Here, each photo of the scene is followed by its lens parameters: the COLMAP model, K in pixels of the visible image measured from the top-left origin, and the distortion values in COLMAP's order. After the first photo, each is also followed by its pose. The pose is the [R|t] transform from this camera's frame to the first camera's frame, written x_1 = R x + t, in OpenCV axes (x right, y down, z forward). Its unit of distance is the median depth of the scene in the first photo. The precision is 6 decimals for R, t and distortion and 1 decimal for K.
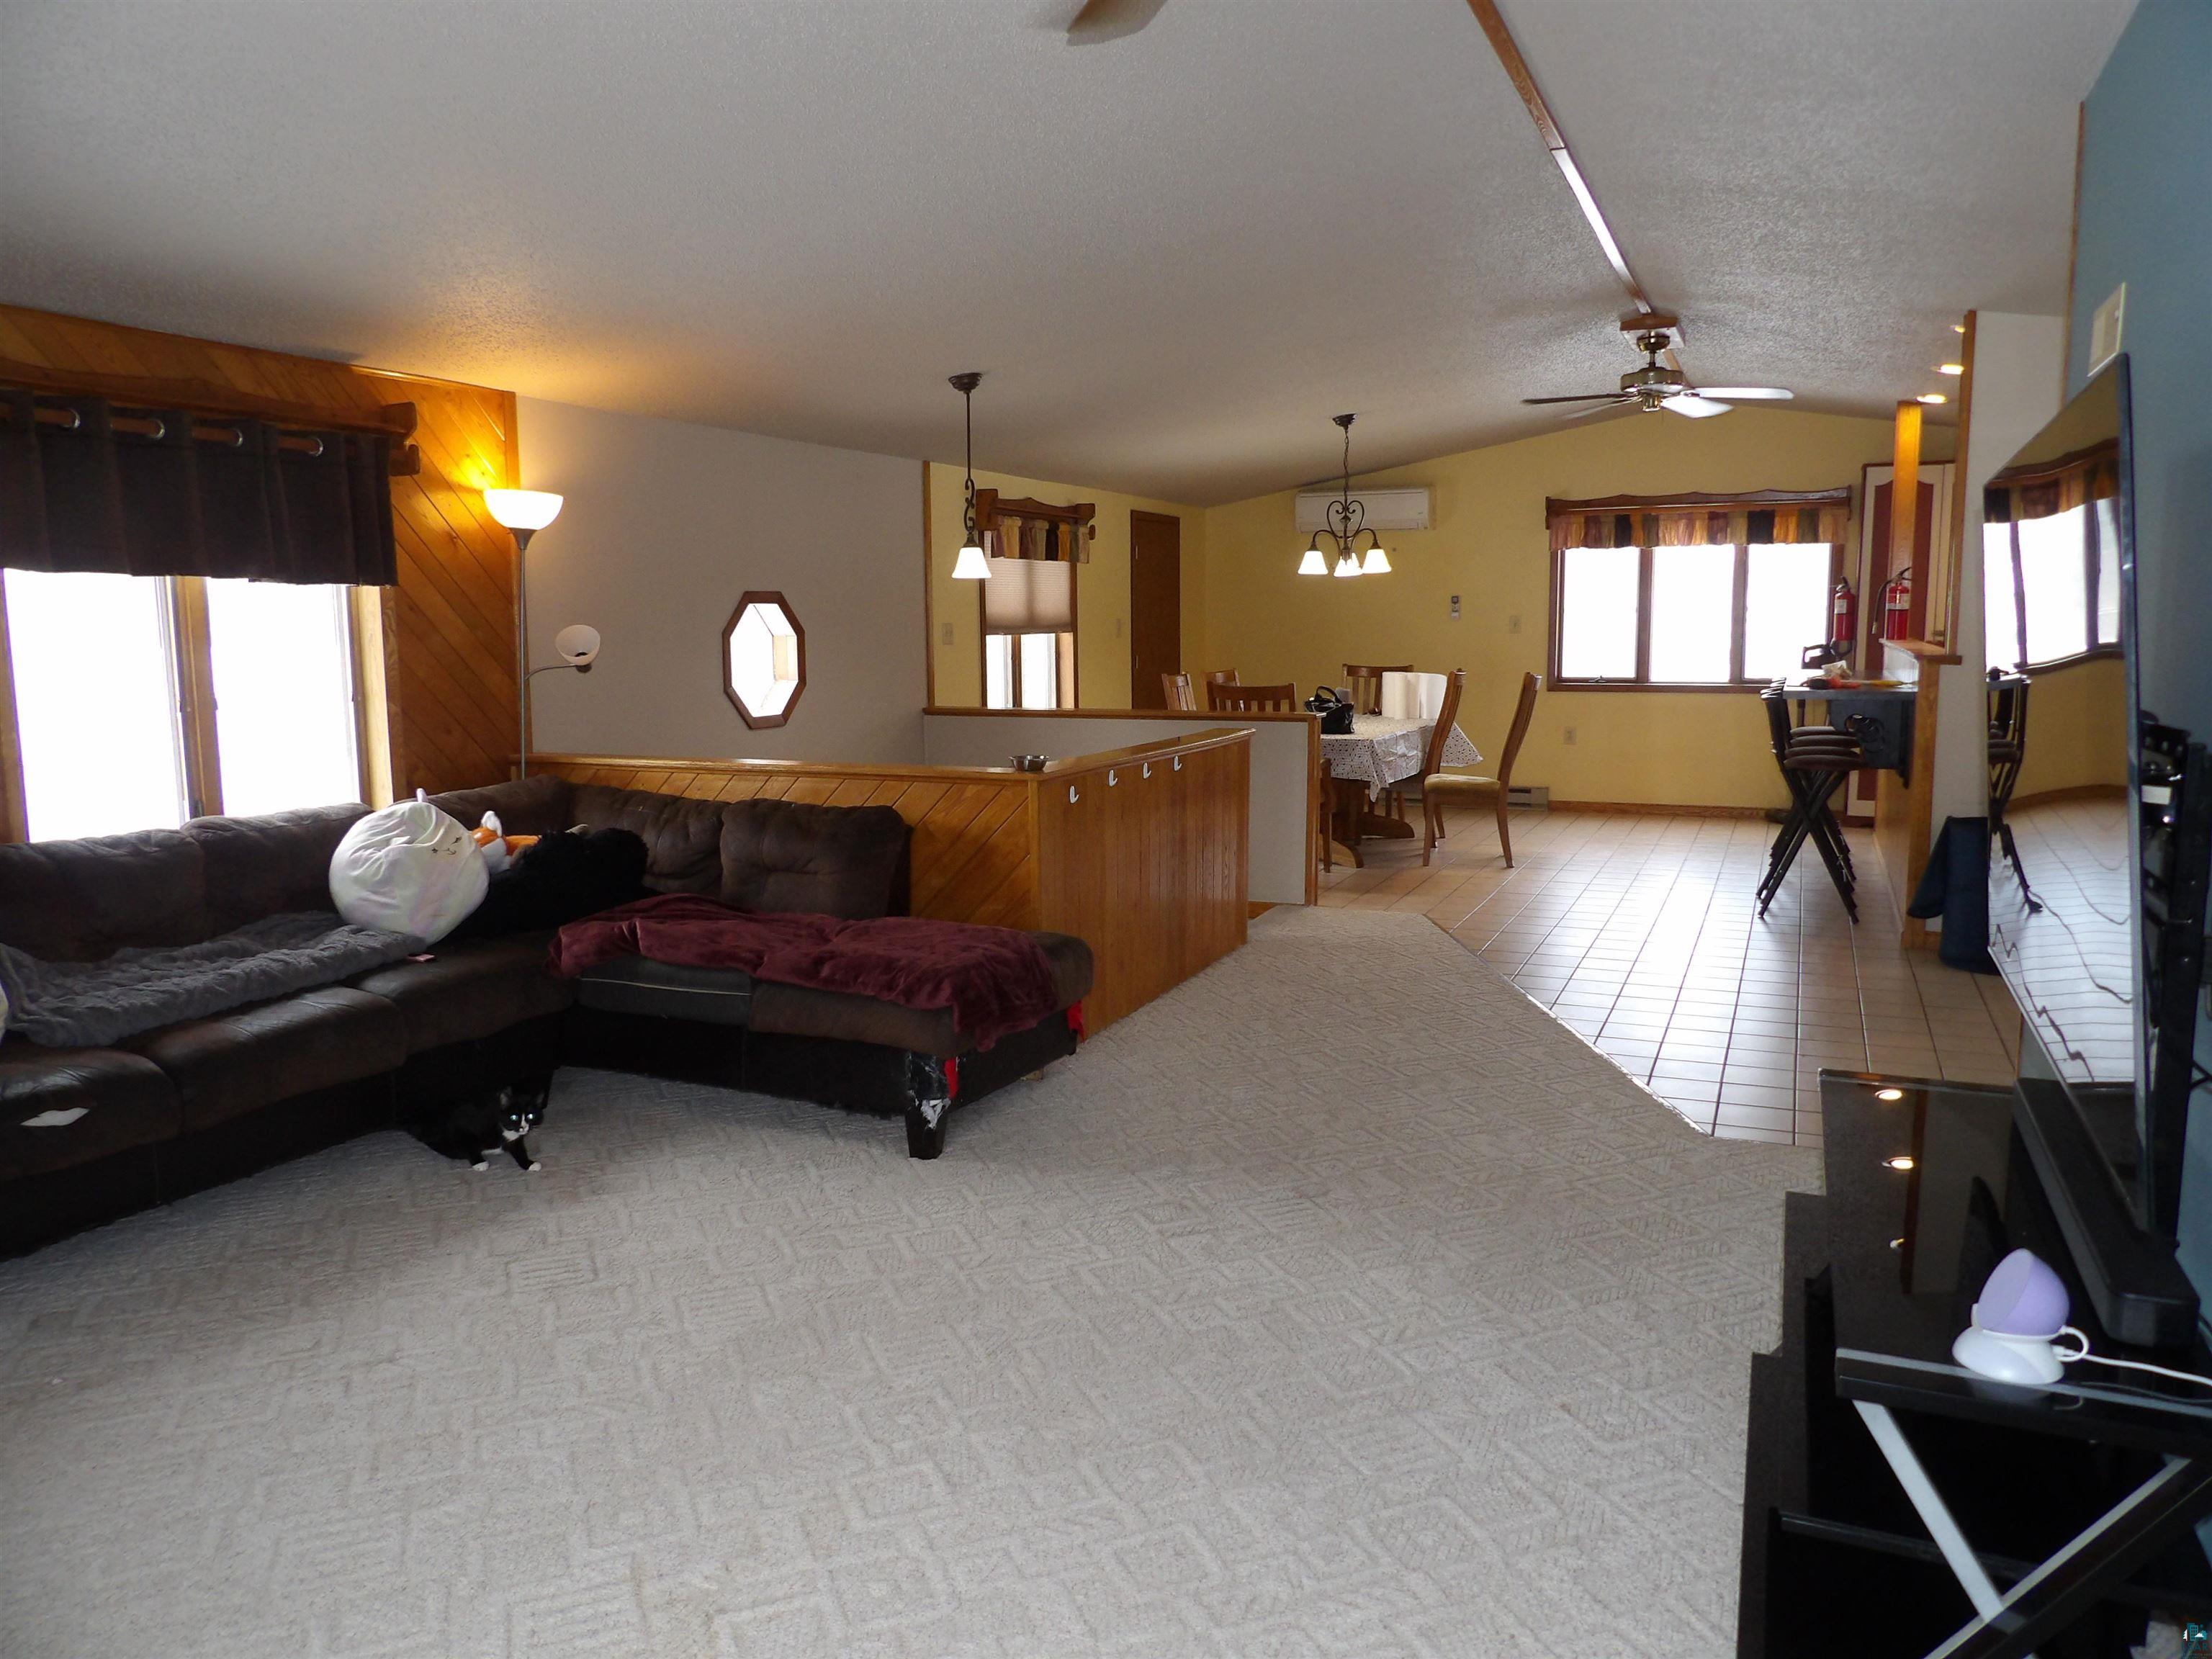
lens RADIAL K [[1583.5, 0, 1081.9], [0, 1583.5, 831.7], [0, 0, 1]] dist [-0.050811, 0.077414]
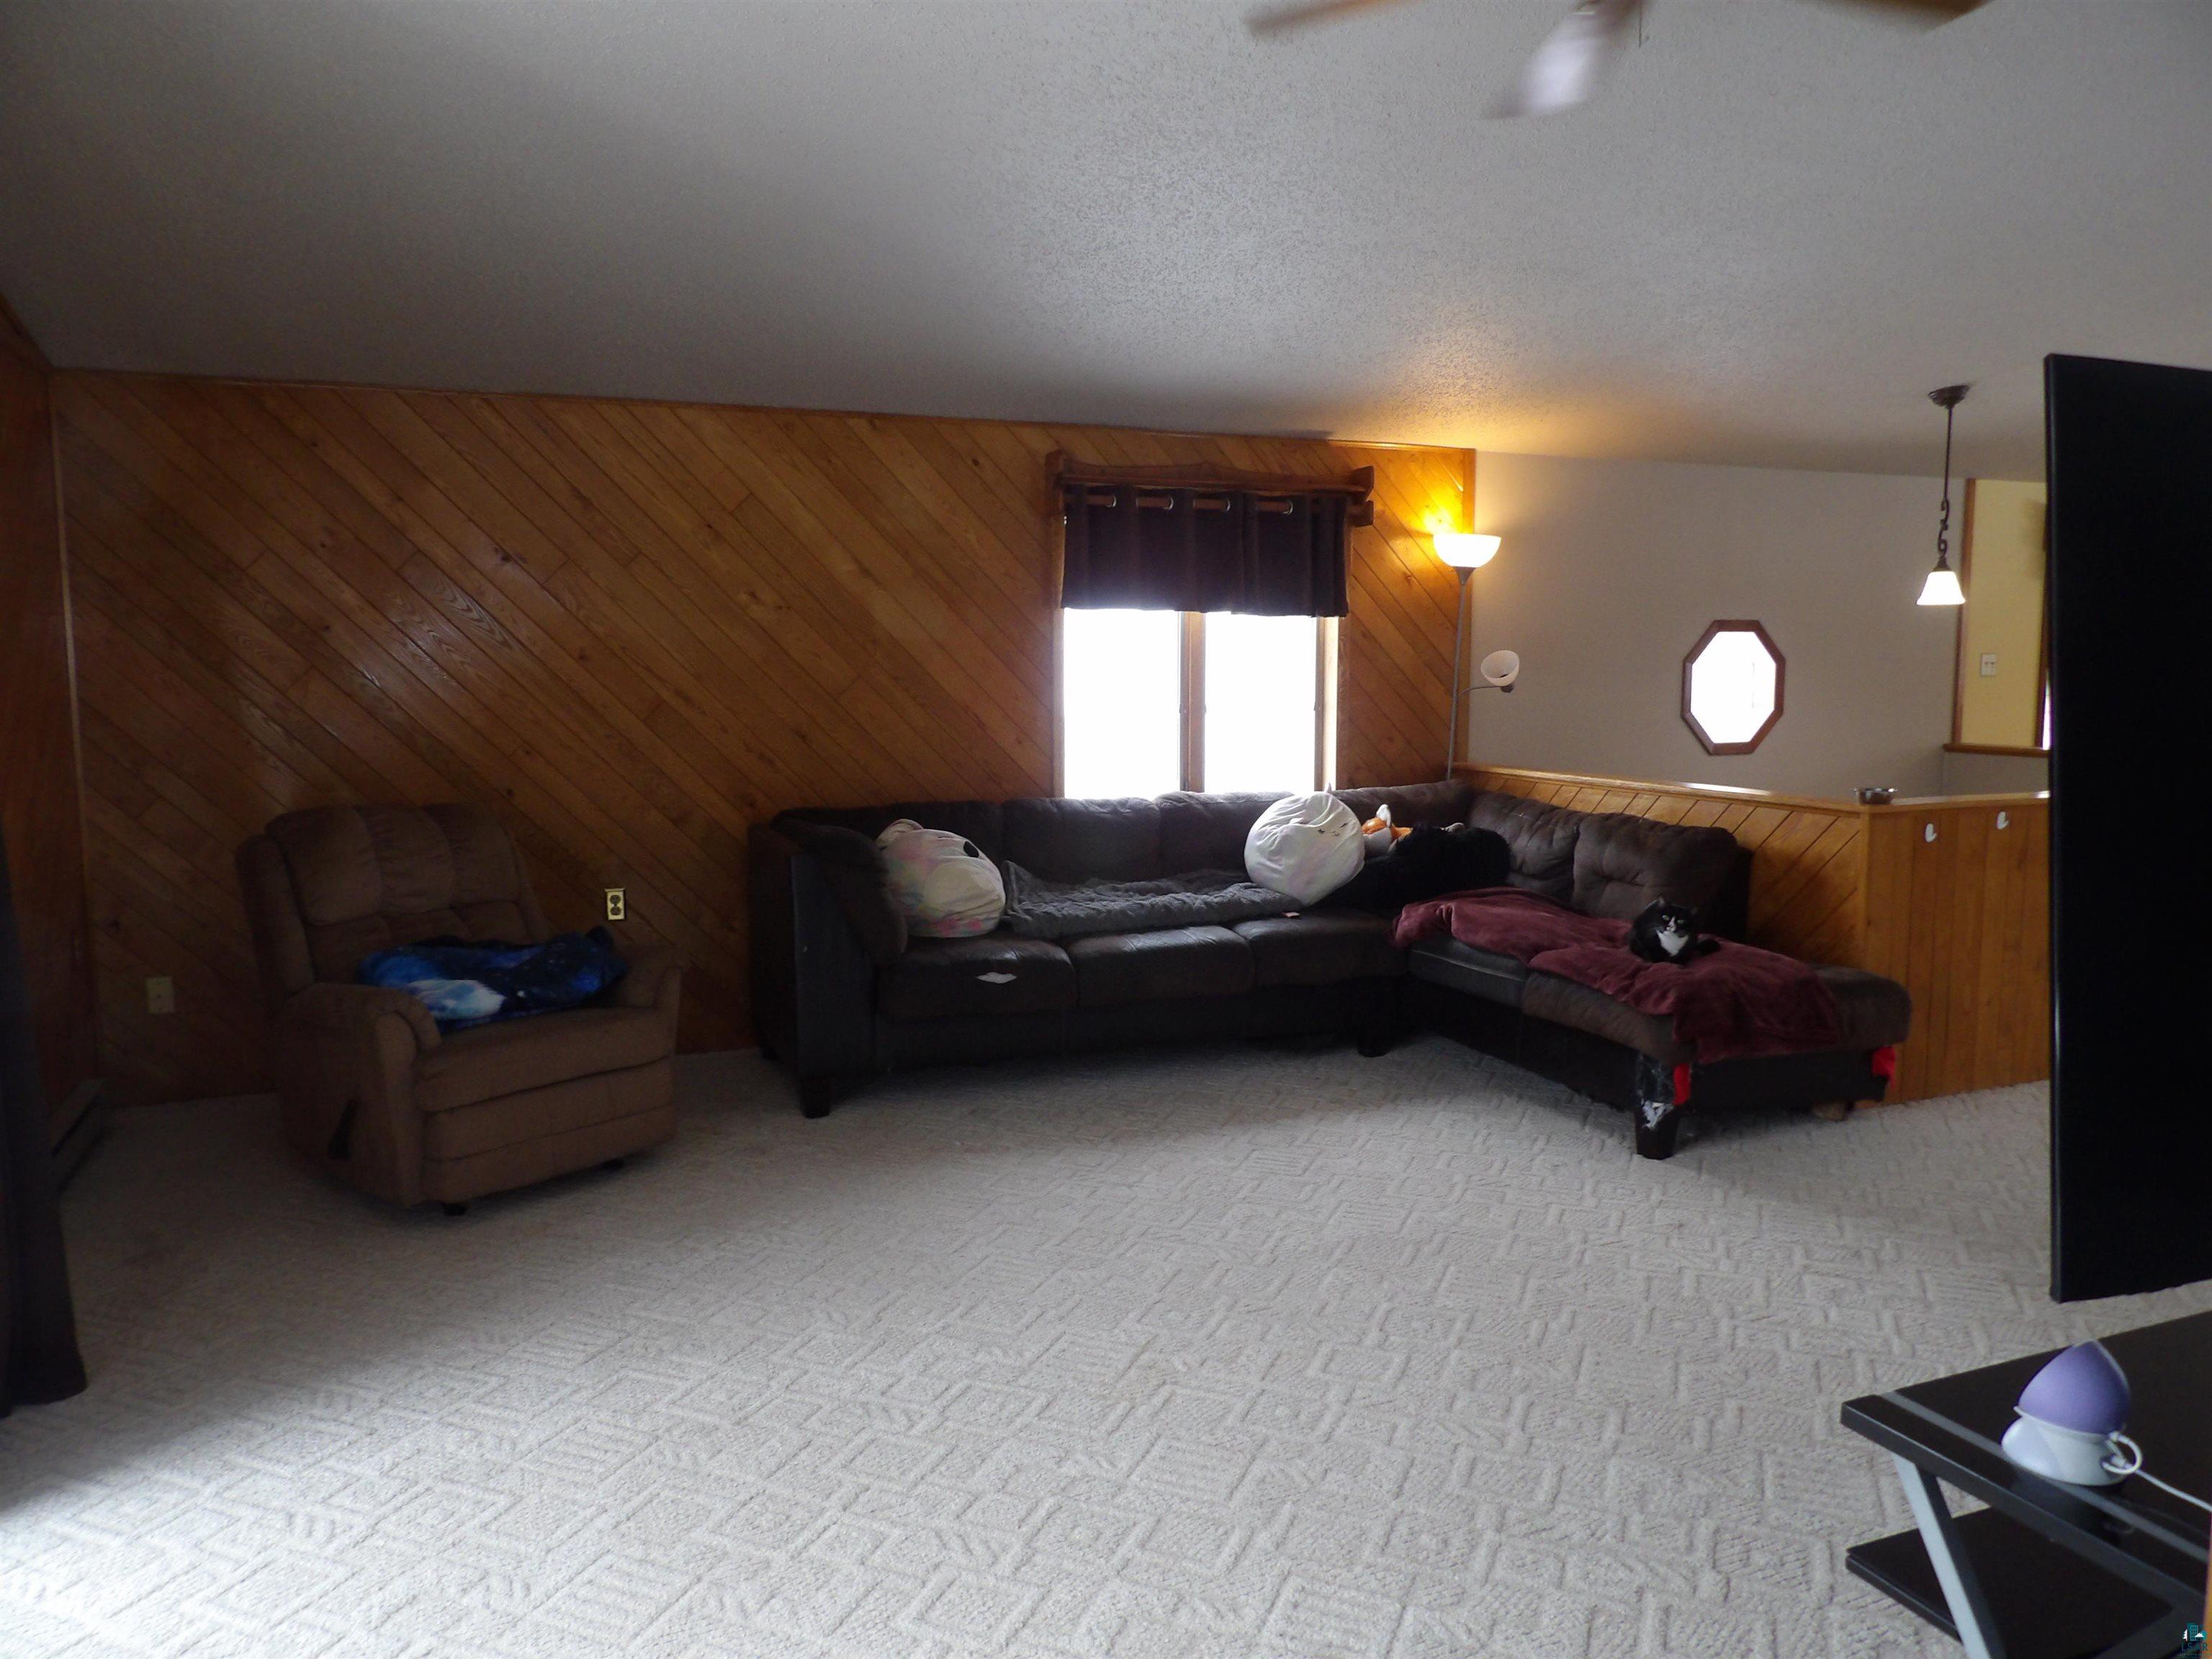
lens RADIAL K [[1565.3, 0, 1093.7], [0, 1565.3, 827.9], [0, 0, 1]] dist [-0.039403, 0.052272]
pose [[0.731283, 0.080931, -0.677256, 0.277940], [-0.094610, 0.995373, 0.016788, 0.005460], [0.675481, 0.051799, 0.735556, -0.020073]]
